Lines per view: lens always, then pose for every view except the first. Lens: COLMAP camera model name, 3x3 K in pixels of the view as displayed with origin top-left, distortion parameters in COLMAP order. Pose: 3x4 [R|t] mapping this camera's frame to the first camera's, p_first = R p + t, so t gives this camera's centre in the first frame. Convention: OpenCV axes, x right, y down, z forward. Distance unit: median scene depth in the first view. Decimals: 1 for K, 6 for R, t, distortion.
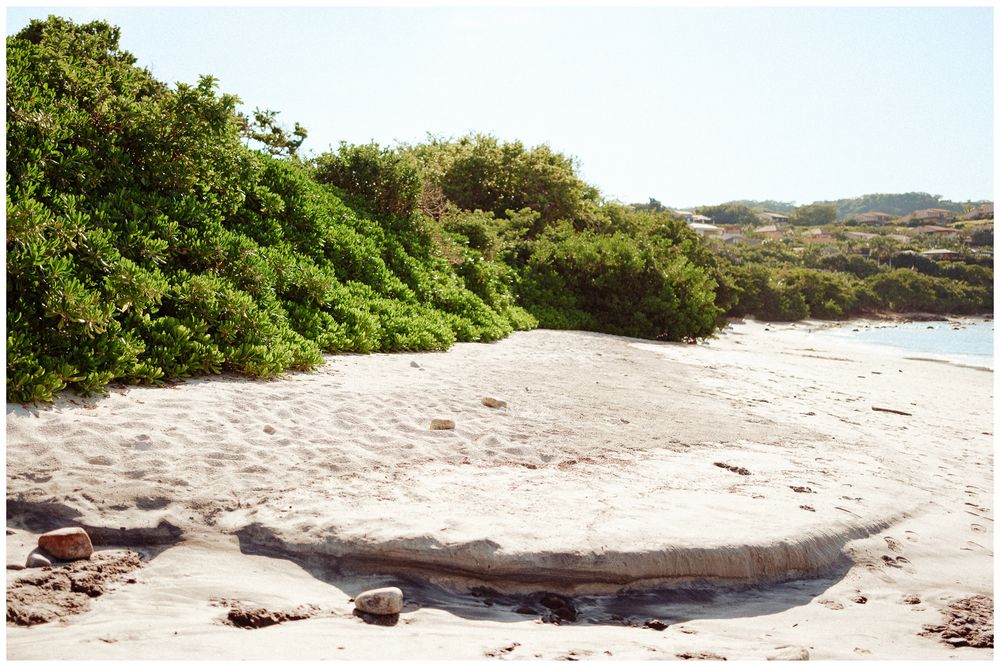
lens RADIAL K [[1050.3, 0, 498.9], [0, 1050.3, 333.9], [0, 0, 1]] dist [0.016352, 0.000000]
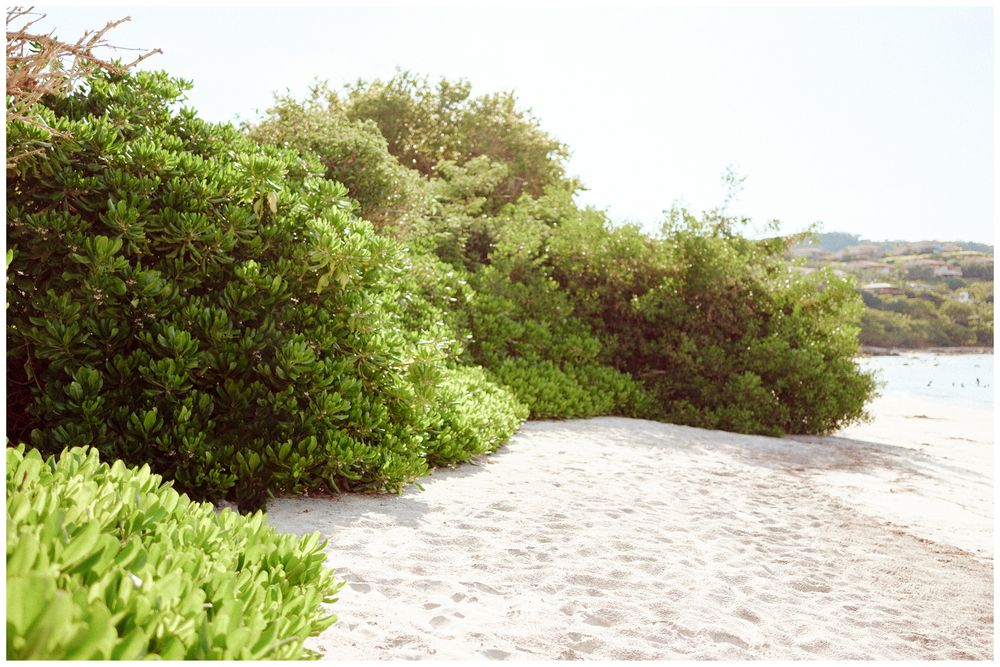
lens RADIAL K [[1050.3, 0, 501.8], [0, 1050.3, 335.5], [0, 0, 1]] dist [0.016352, 0.000000]
pose [[0.998147, -0.004464, 0.060687, 0.005745], [0.006439, 0.999454, -0.032399, -0.021456], [-0.060509, 0.032730, 0.997631, 0.543436]]
